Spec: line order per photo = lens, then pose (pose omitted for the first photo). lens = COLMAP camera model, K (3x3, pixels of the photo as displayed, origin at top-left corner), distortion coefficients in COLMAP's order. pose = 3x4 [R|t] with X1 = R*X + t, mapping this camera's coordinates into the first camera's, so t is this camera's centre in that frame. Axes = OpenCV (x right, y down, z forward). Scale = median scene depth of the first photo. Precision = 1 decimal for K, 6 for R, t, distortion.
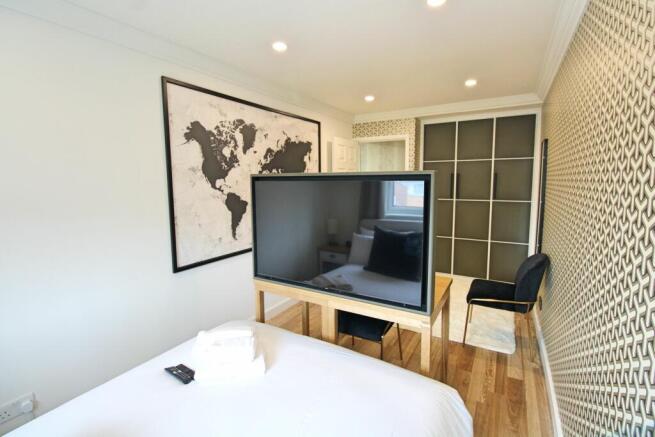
lens RADIAL K [[305.2, 0, 326.3], [0, 305.2, 217.4], [0, 0, 1]] dist [-0.009870, -0.003093]
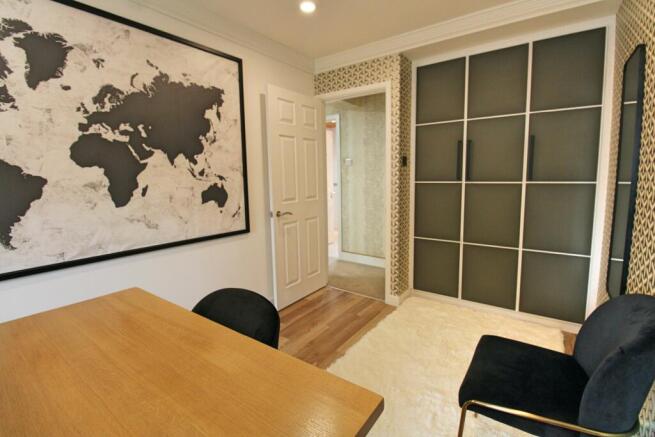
lens RADIAL K [[305.2, 0, 328.8], [0, 305.2, 214.6], [0, 0, 1]] dist [-0.009870, -0.003093]
pose [[0.996323, 0.003512, -0.085605, 0.222766], [-0.003026, 0.999979, 0.005800, 0.006934], [0.085623, -0.005520, 0.996312, 0.392450]]
